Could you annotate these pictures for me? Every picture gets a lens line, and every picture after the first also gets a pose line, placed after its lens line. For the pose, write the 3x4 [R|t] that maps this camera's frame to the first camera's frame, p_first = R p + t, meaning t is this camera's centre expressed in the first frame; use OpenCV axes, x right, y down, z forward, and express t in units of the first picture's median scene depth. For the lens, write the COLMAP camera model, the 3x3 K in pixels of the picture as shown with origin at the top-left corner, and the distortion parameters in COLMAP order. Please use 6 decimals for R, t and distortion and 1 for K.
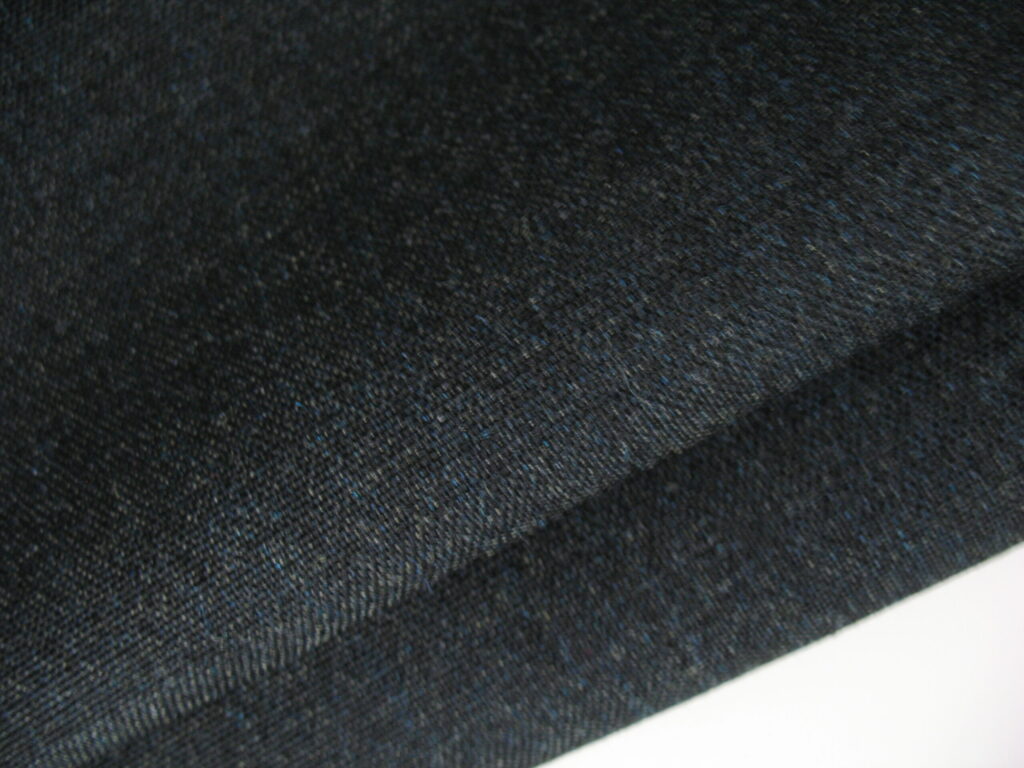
lens RADIAL K [[1078.2, 0, 519.1], [0, 1078.2, 383.9], [0, 0, 1]] dist [-0.195084, 0.179839]
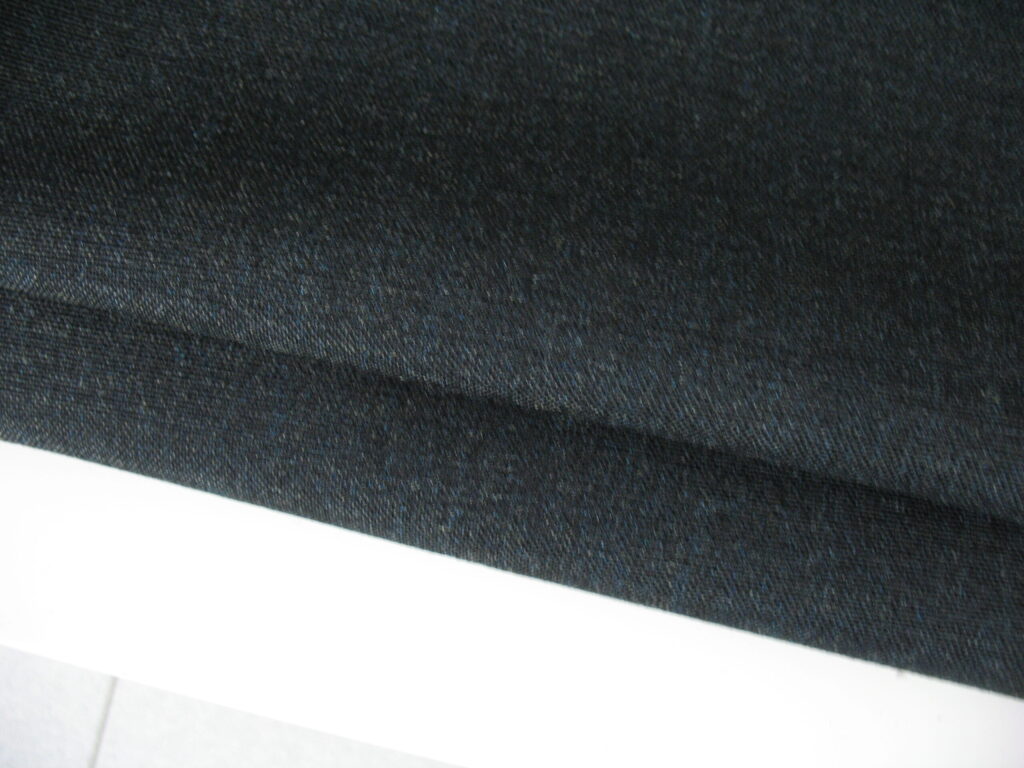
lens RADIAL K [[1078.2, 0, 519.1], [0, 1078.2, 383.9], [0, 0, 1]] dist [-0.195084, 0.179839]
pose [[0.732493, 0.668119, 0.130657, -0.104022], [-0.662899, 0.743692, -0.086525, 0.189213], [-0.154978, -0.023233, 0.987645, -0.583378]]
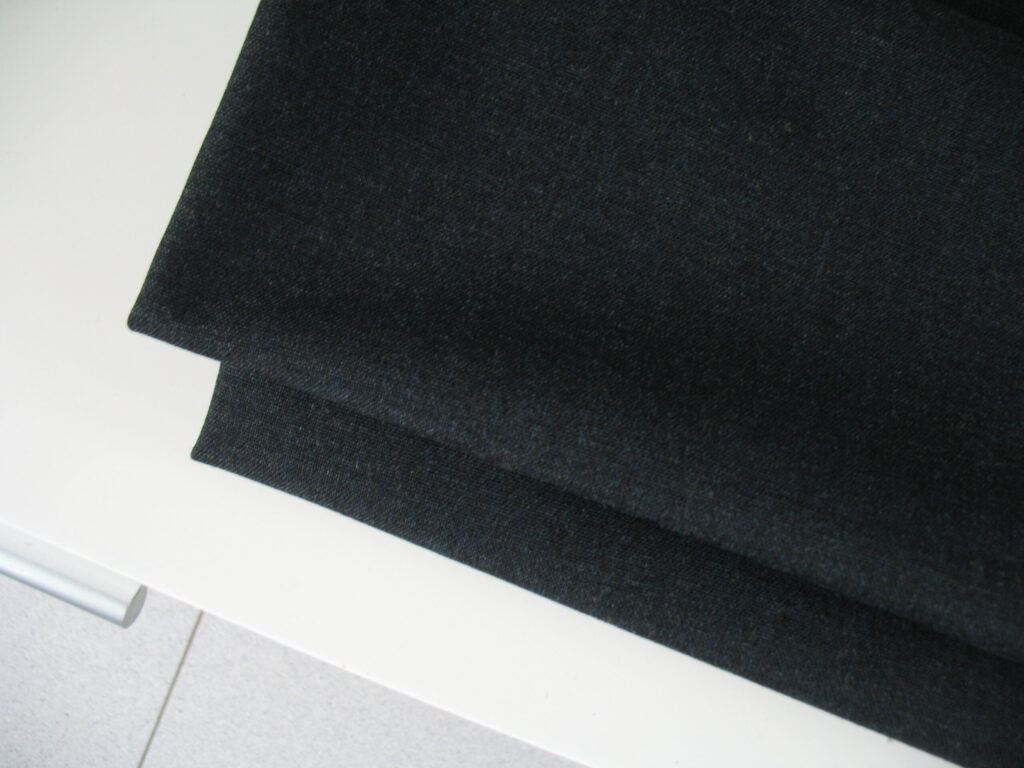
lens RADIAL K [[1078.2, 0, 519.1], [0, 1078.2, 383.9], [0, 0, 1]] dist [-0.195084, 0.179839]
pose [[0.636668, 0.763760, 0.106413, -0.563408], [-0.761184, 0.644538, -0.071896, 0.280310], [-0.123498, -0.035226, 0.991719, -1.292322]]
